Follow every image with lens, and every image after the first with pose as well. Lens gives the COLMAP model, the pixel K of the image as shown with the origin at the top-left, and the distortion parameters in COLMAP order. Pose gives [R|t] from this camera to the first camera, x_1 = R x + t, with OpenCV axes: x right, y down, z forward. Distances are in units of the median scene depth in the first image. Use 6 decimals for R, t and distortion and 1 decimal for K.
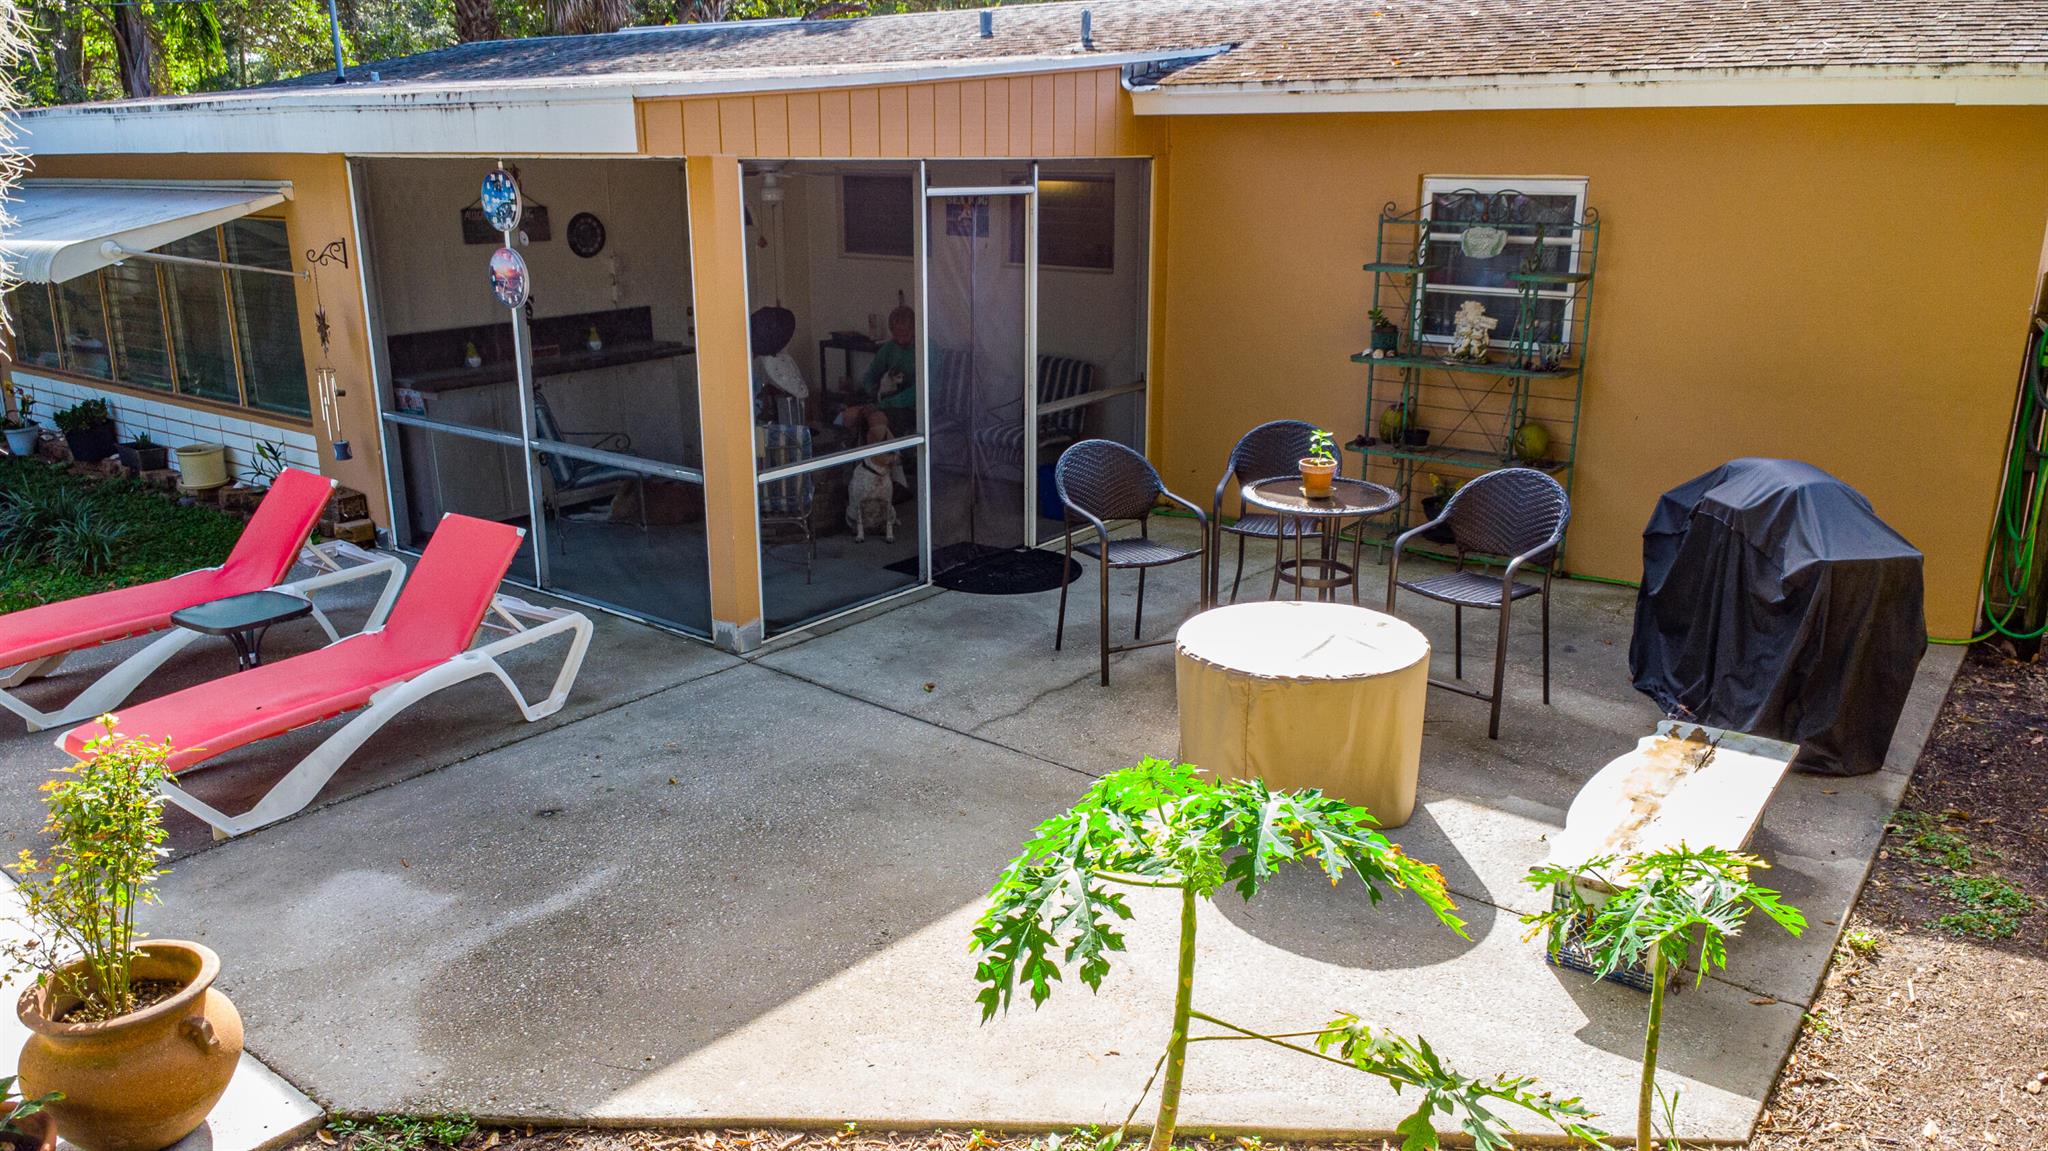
lens RADIAL K [[1490.2, 0, 1021.6], [0, 1490.2, 571.4], [0, 0, 1]] dist [0.028134, -0.035798]
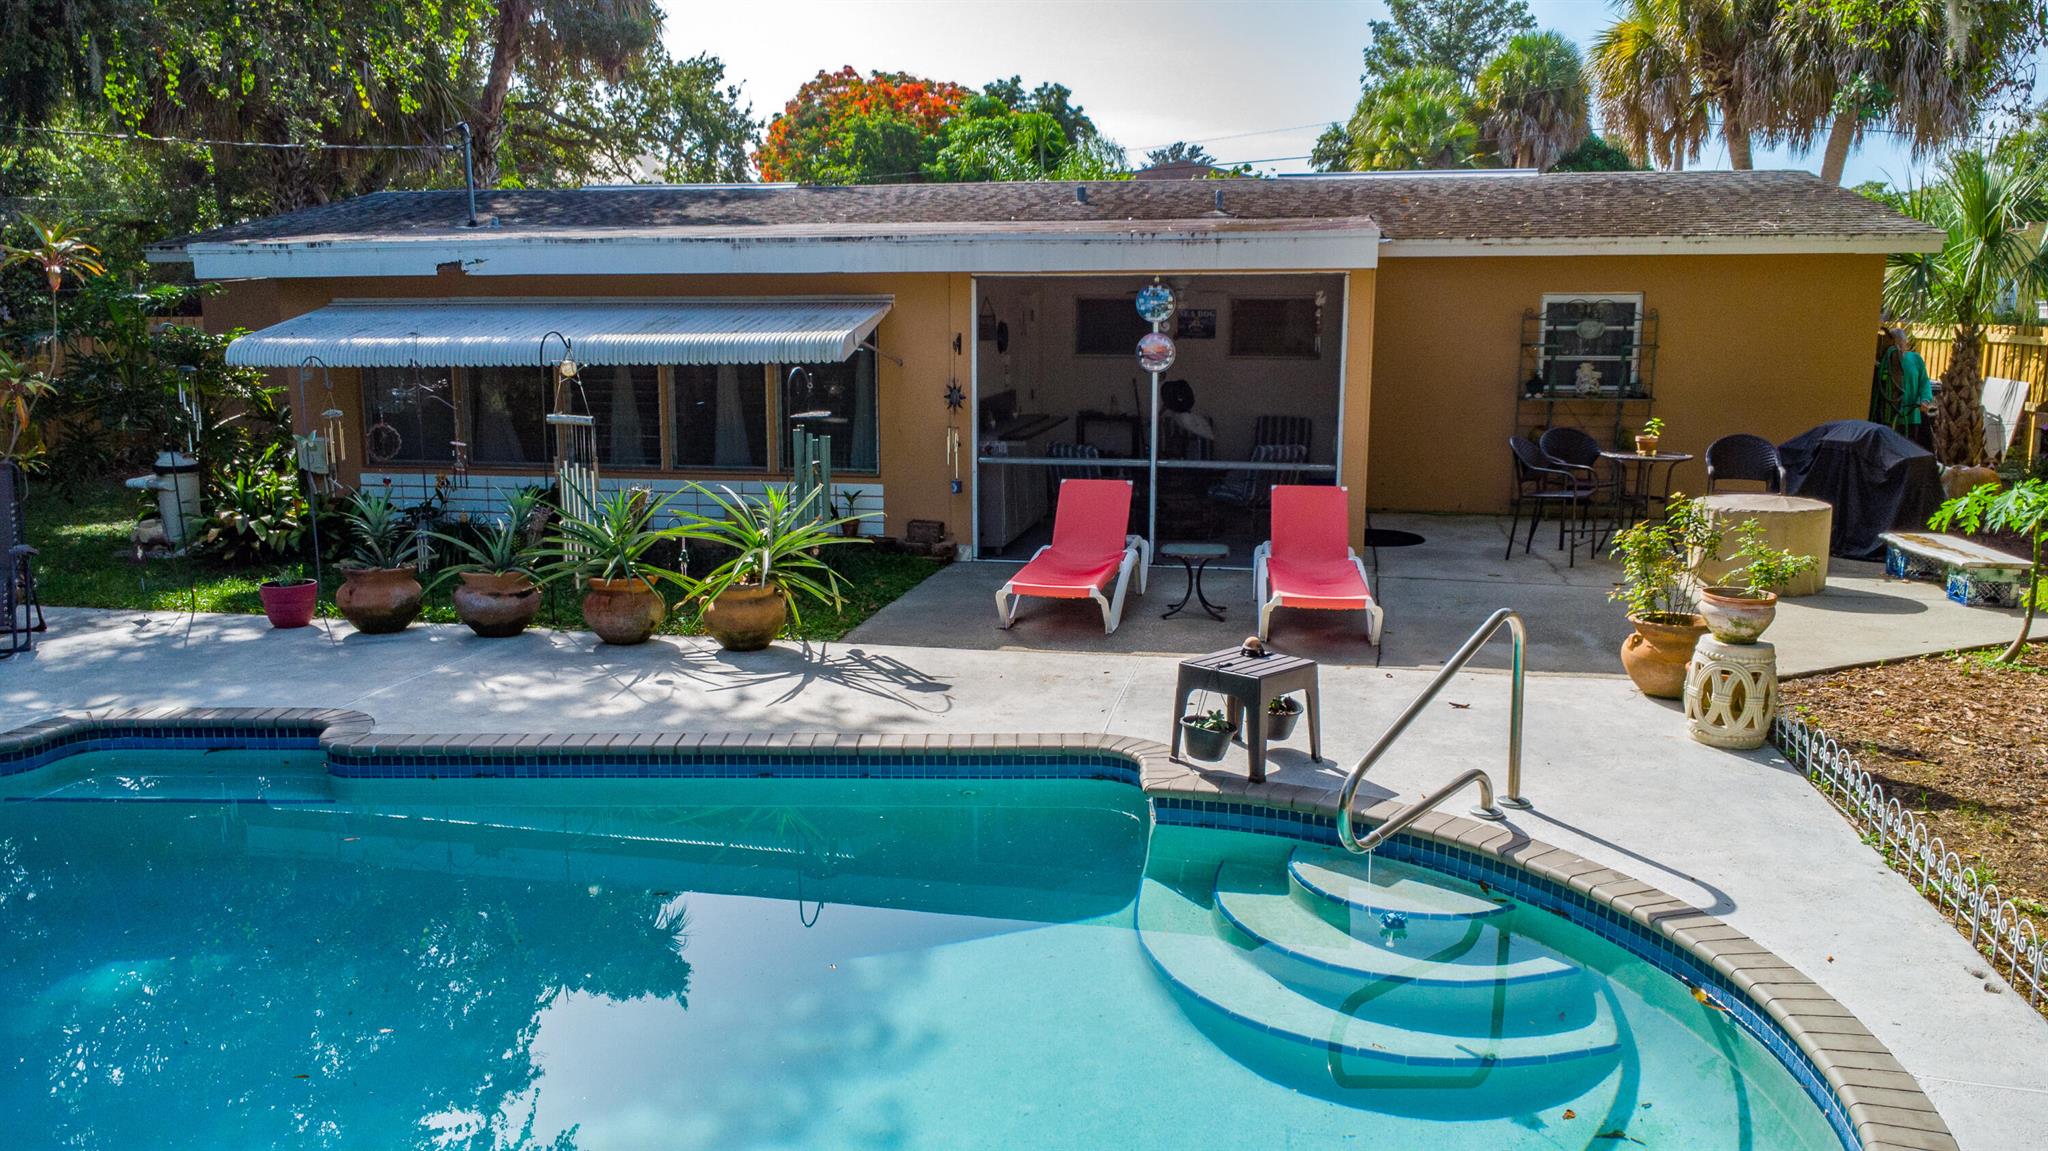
lens RADIAL K [[1490.2, 0, 1028.2], [0, 1490.2, 579.7], [0, 0, 1]] dist [0.028134, -0.035798]
pose [[0.899528, -0.076241, 0.430159, -1.073985], [0.118805, 0.990236, -0.072930, 0.120264], [-0.420398, 0.116708, 0.899803, -0.265563]]
